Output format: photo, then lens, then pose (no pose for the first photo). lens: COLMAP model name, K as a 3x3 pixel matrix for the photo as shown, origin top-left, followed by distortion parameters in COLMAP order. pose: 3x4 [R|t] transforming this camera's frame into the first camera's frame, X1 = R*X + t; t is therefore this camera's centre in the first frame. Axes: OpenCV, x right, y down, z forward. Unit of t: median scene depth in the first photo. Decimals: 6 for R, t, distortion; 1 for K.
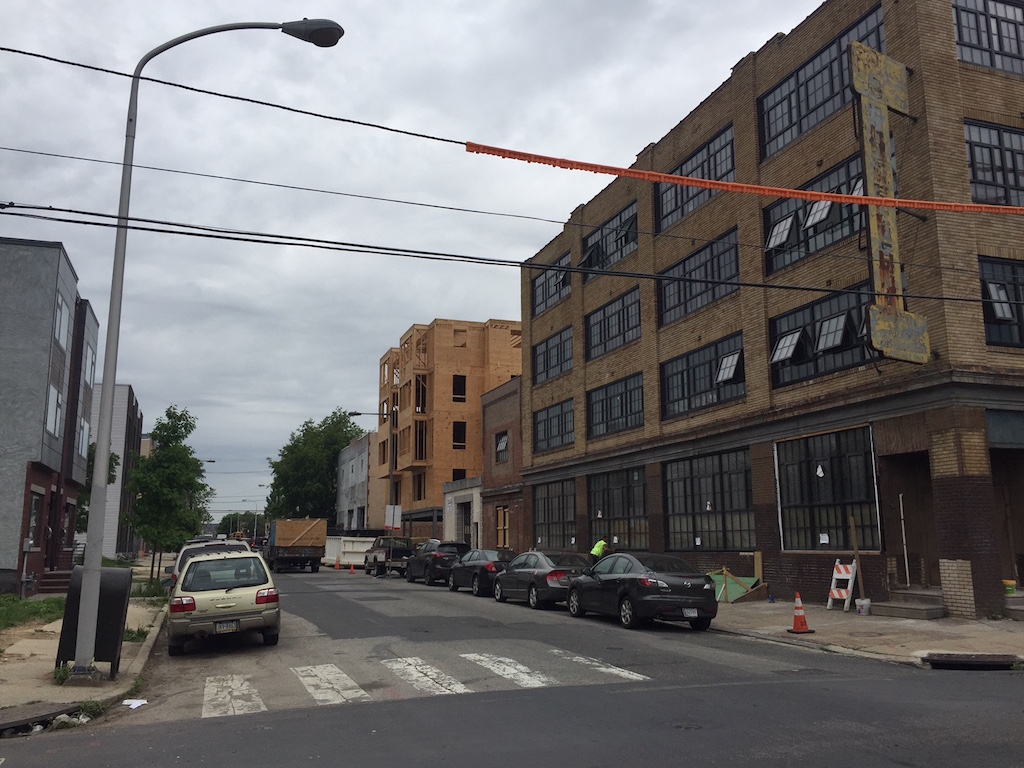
lens RADIAL K [[861.0, 0, 513.6], [0, 861.0, 387.7], [0, 0, 1]] dist [0.071168, -0.076256]
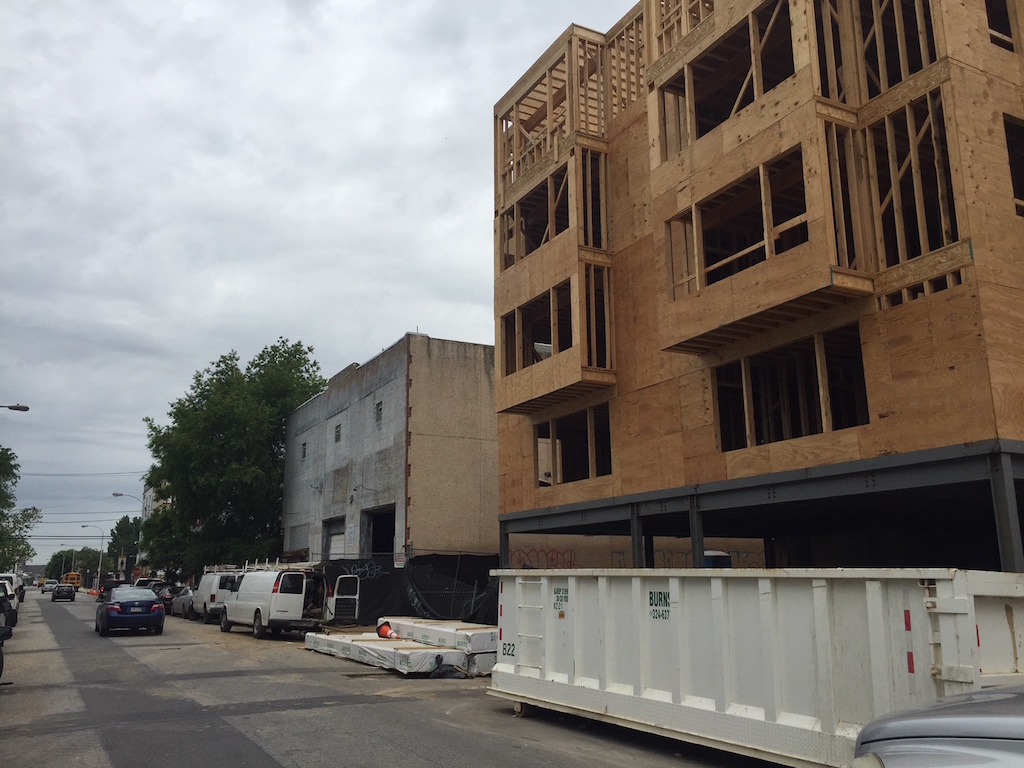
lens RADIAL K [[861.0, 0, 509.5], [0, 861.0, 375.2], [0, 0, 1]] dist [0.071168, -0.076256]
pose [[0.988525, 0.024595, 0.149044, -0.347365], [-0.016108, 0.998193, -0.057882, 0.186416], [-0.150198, 0.054817, 0.987135, 1.078622]]
